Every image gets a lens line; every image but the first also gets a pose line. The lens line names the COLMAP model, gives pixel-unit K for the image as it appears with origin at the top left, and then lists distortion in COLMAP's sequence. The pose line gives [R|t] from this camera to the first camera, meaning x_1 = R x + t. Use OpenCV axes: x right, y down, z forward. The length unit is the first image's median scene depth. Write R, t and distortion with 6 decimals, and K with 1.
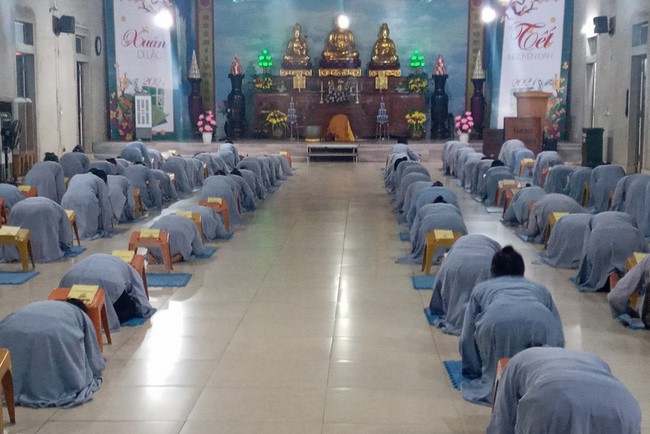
lens RADIAL K [[1043.2, 0, 325.0], [0, 1043.2, 217.0], [0, 0, 1]] dist [0.083325, -0.236828]
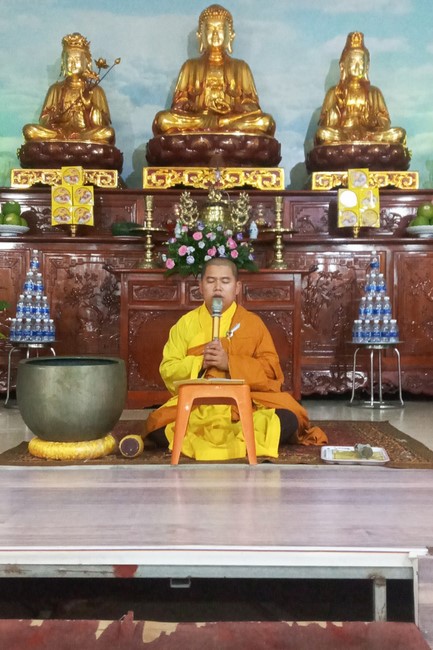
lens RADIAL K [[819.3, 0, 216.5], [0, 819.3, 325.0], [0, 0, 1]] dist [0.027333, 0.012490]
pose [[0.998970, 0.006423, 0.044926, 0.005025], [-0.001343, 0.993683, -0.112215, -0.070647], [-0.045363, 0.112039, 0.992668, 0.772751]]
